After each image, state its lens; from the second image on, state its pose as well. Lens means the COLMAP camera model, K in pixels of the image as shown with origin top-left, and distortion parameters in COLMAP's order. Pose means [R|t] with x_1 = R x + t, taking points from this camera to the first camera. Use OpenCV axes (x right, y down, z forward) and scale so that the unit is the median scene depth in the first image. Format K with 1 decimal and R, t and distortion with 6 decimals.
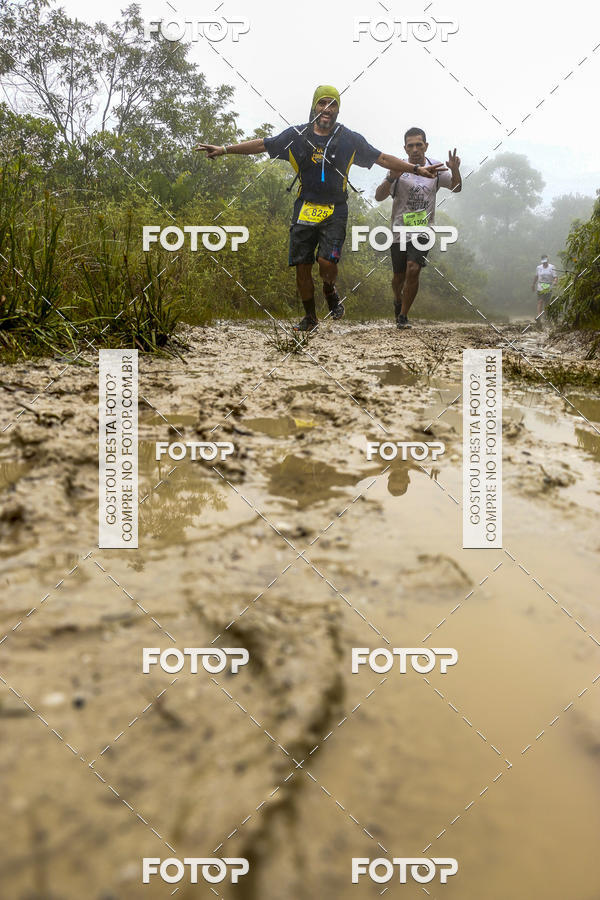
lens RADIAL K [[736.8, 0, 312.2], [0, 736.8, 465.5], [0, 0, 1]] dist [-0.186020, 0.142305]
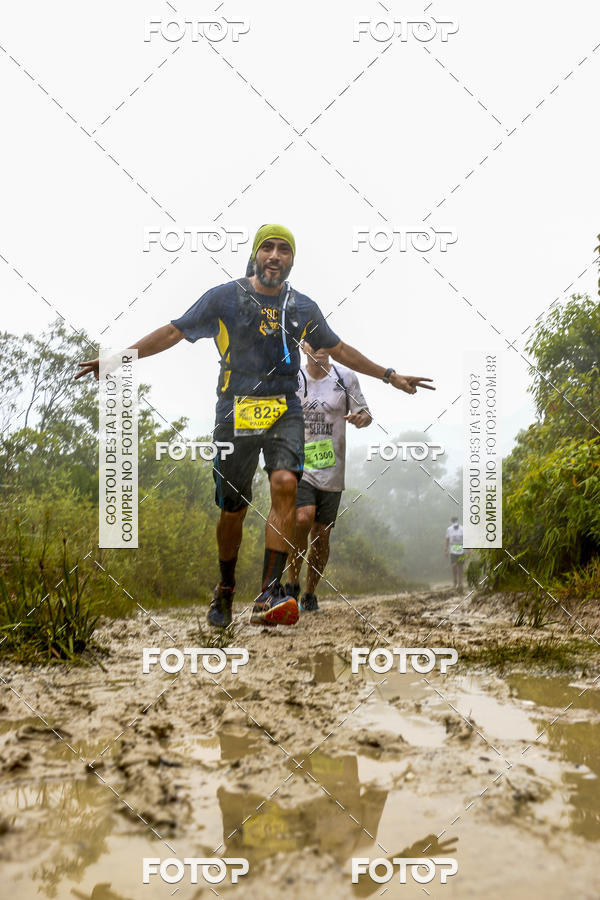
lens RADIAL K [[736.8, 0, 316.2], [0, 736.8, 456.3], [0, 0, 1]] dist [-0.186020, 0.142305]
pose [[0.991832, -0.044475, 0.119543, -0.004168], [0.086427, 0.923615, -0.373450, -0.036790], [-0.093802, 0.380732, 0.919915, 0.034408]]
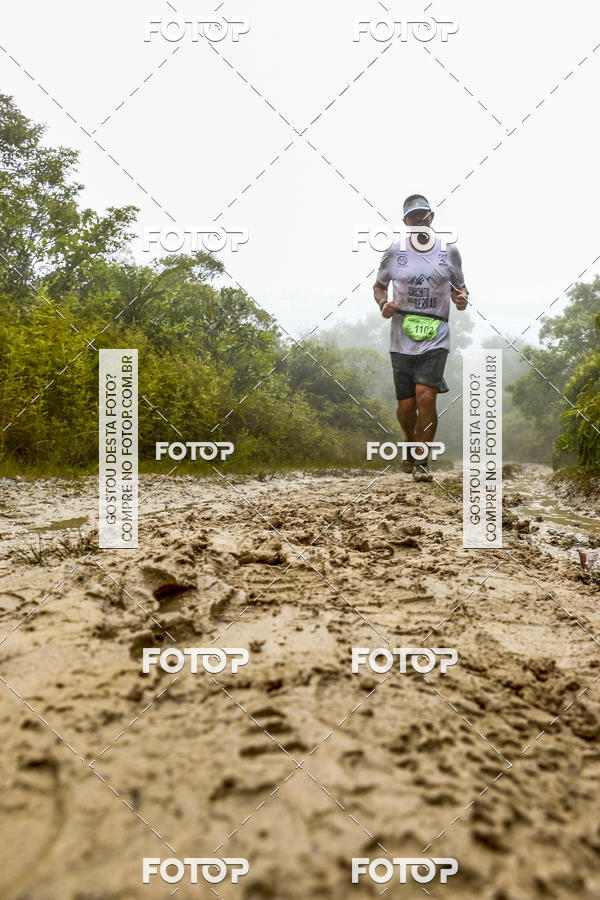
lens RADIAL K [[736.8, 0, 298.6], [0, 736.8, 456.8], [0, 0, 1]] dist [-0.186020, 0.142305]
pose [[0.997198, -0.022863, 0.071227, 0.431918], [0.037525, 0.976572, -0.211892, -0.591132], [-0.064714, 0.213971, 0.974694, 2.854810]]
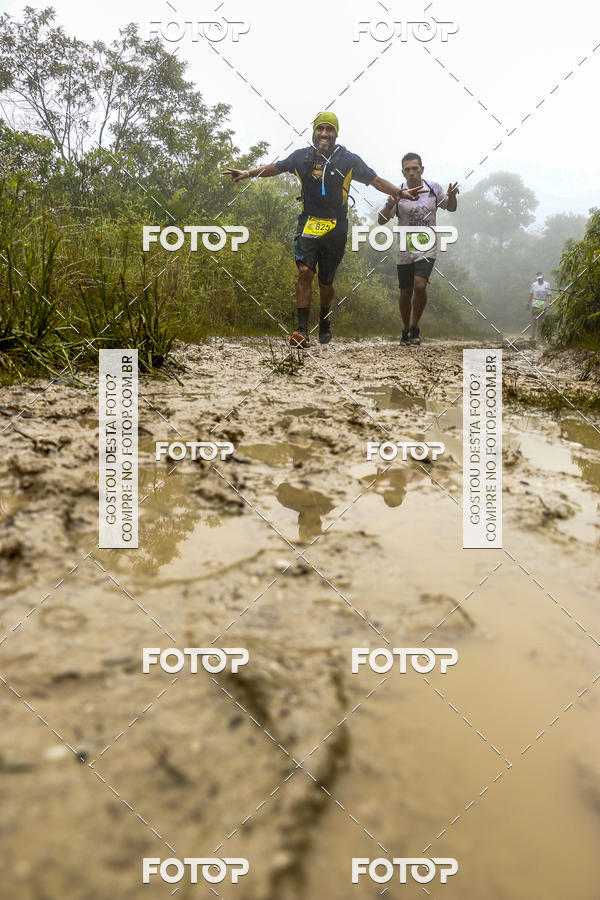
lens RADIAL K [[736.8, 0, 311.4], [0, 736.8, 465.8], [0, 0, 1]] dist [-0.186020, 0.142305]
pose [[0.999955, 0.005305, 0.007882, -0.004421], [-0.005138, 0.999765, -0.021077, -0.012400], [-0.007992, 0.021036, 0.999747, 0.001446]]
